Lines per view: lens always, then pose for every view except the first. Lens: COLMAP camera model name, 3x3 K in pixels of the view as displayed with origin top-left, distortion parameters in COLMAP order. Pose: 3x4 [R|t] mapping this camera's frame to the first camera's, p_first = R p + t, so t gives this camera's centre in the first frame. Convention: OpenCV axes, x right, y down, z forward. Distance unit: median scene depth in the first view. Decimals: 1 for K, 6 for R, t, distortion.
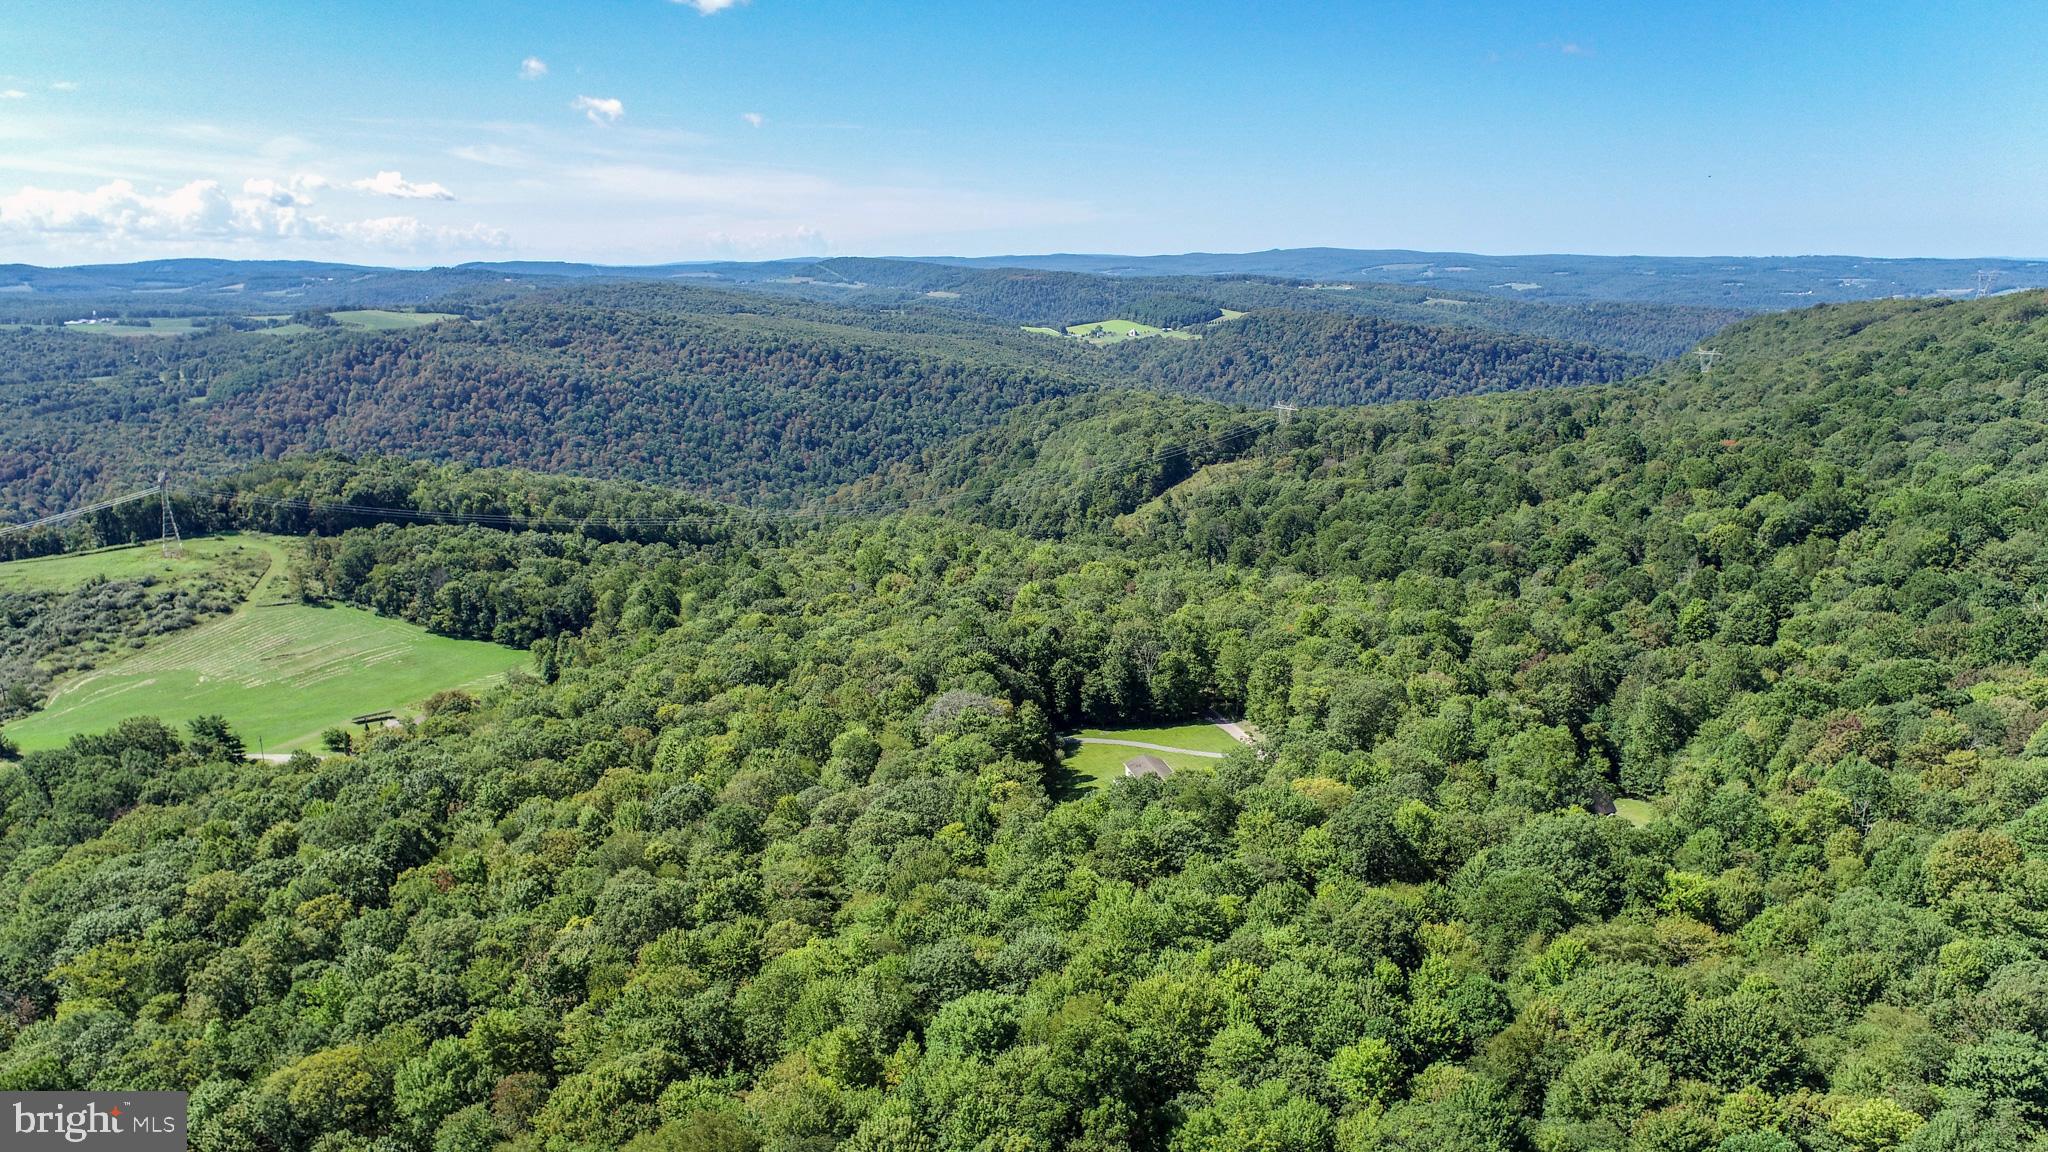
lens RADIAL K [[1385.4, 0, 1020.2], [0, 1385.4, 553.5], [0, 0, 1]] dist [-0.013234, 0.005143]
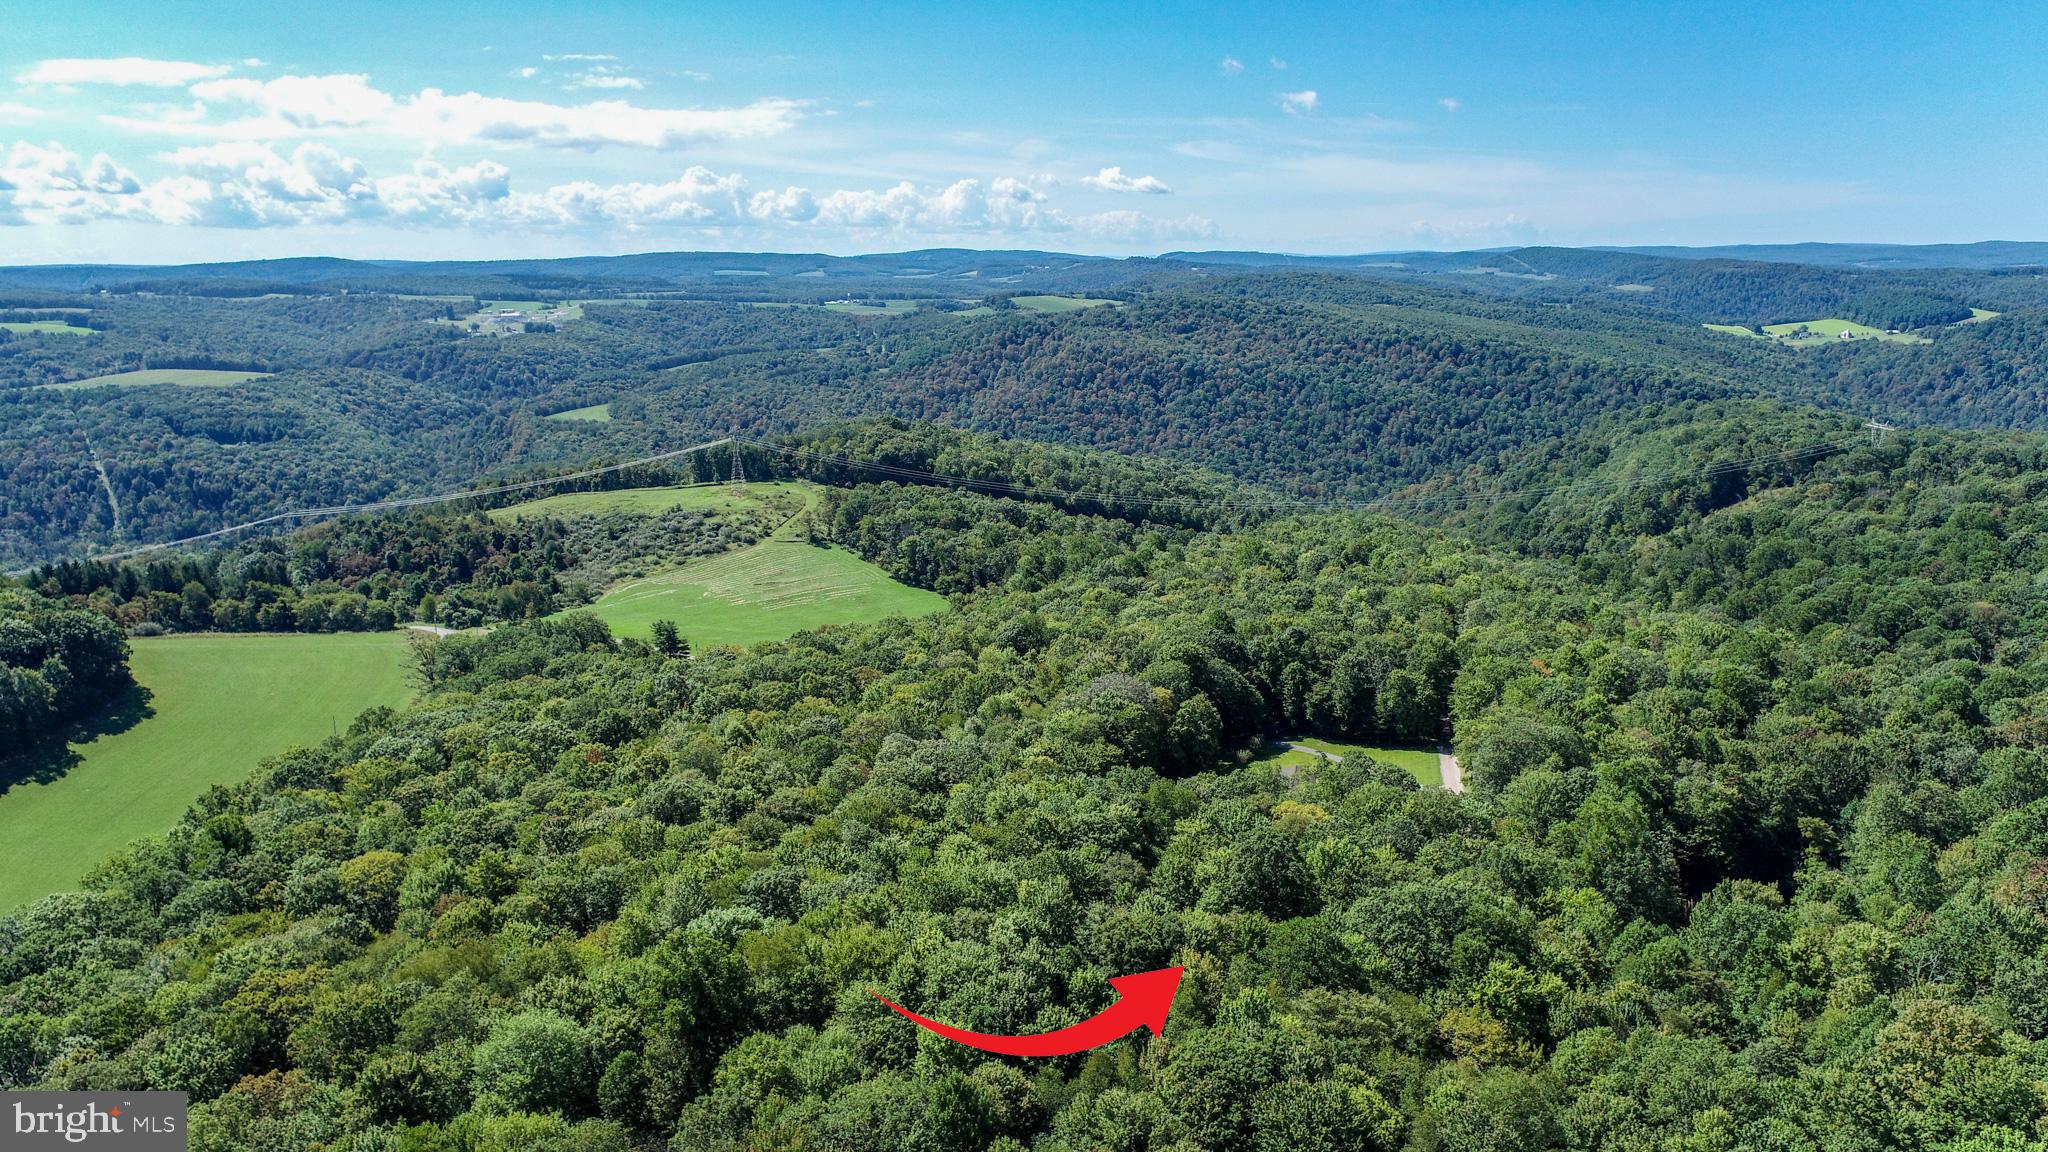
lens RADIAL K [[1385.4, 0, 1022.7], [0, 1385.4, 561.1], [0, 0, 1]] dist [-0.013234, 0.005143]
pose [[0.884369, 0.099598, -0.456039, 0.054571], [-0.093936, 0.994958, 0.035134, -0.002011], [0.457239, 0.011767, 0.889266, 0.008590]]
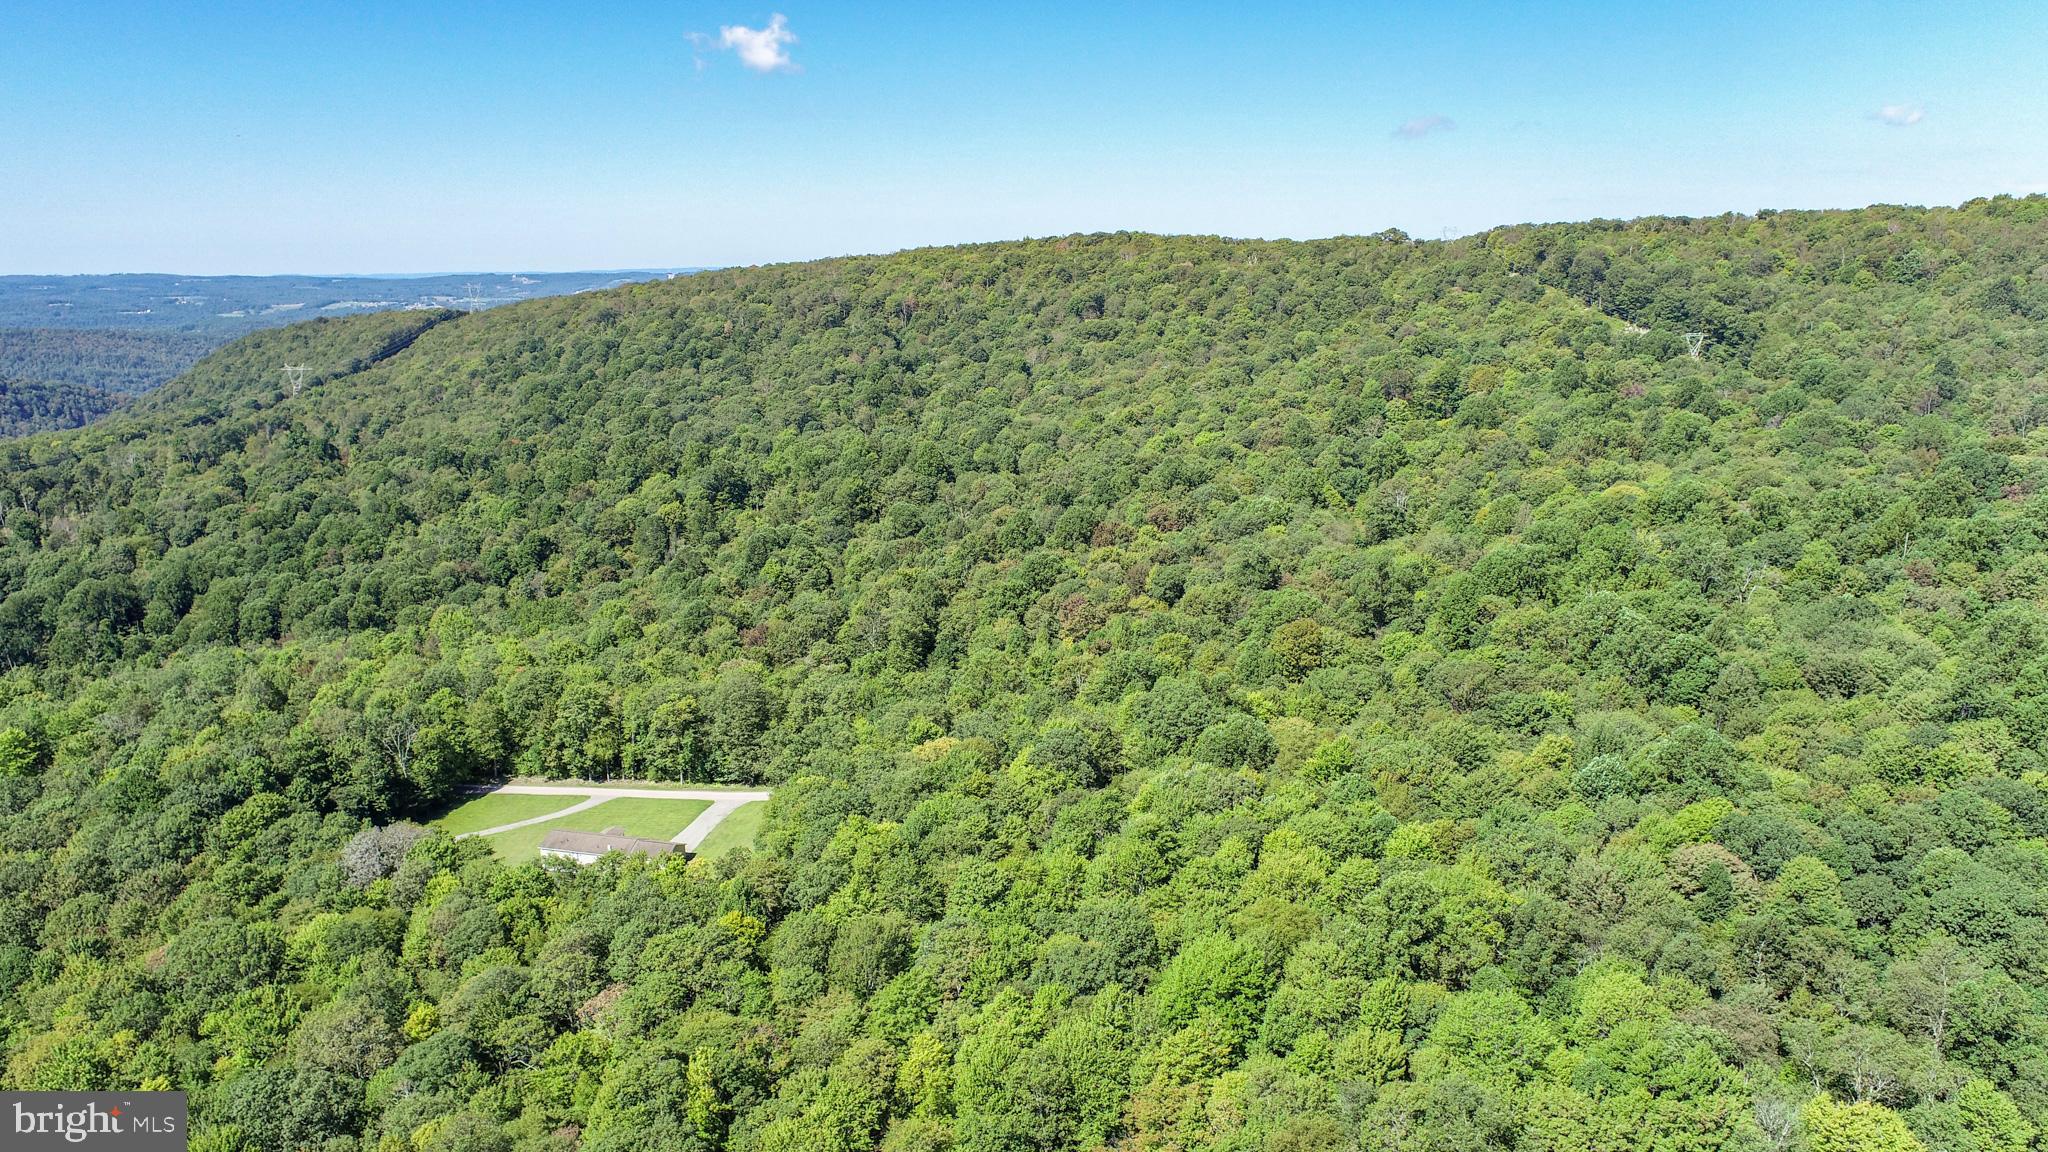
lens RADIAL K [[1385.4, 0, 1019.6], [0, 1385.4, 579.1], [0, 0, 1]] dist [-0.013234, 0.005143]
pose [[0.459925, -0.191660, 0.867027, -0.079223], [0.187243, 0.975406, 0.116292, -0.008827], [-0.867991, 0.108859, 0.484500, 0.047771]]
